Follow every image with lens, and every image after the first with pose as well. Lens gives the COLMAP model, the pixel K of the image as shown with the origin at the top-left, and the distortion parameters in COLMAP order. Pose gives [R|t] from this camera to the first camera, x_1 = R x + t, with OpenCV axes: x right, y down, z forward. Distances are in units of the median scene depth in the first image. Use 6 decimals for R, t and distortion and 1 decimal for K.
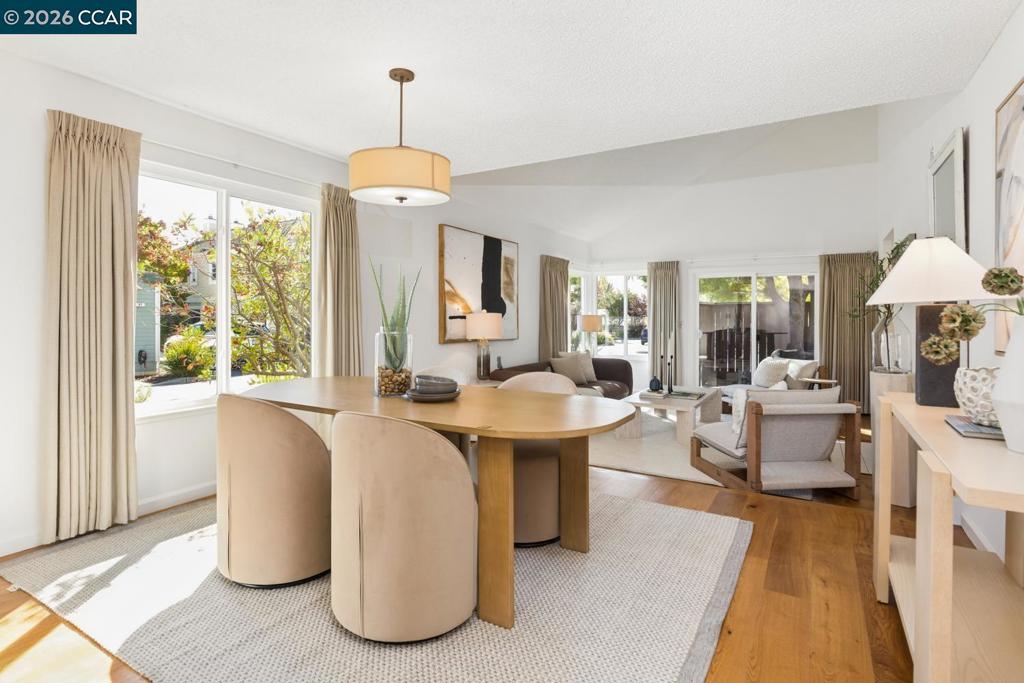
lens RADIAL K [[507.2, 0, 513.0], [0, 507.2, 316.3], [0, 0, 1]] dist [-0.002903, -0.000965]
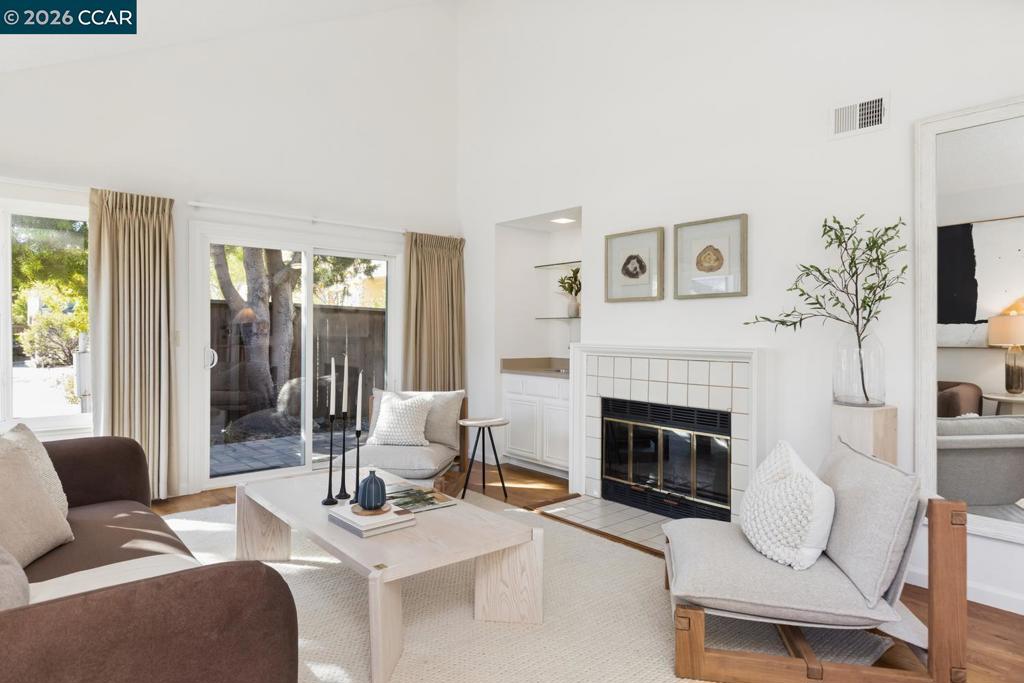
lens RADIAL K [[612.8, 0, 511.1], [0, 612.8, 337.7], [0, 0, 1]] dist [0.002280, -0.000253]
pose [[0.324565, -0.011347, 0.945795, -0.283776], [-0.008736, 0.999849, 0.014994, 0.012365], [-0.945823, -0.013129, 0.324417, 1.484501]]
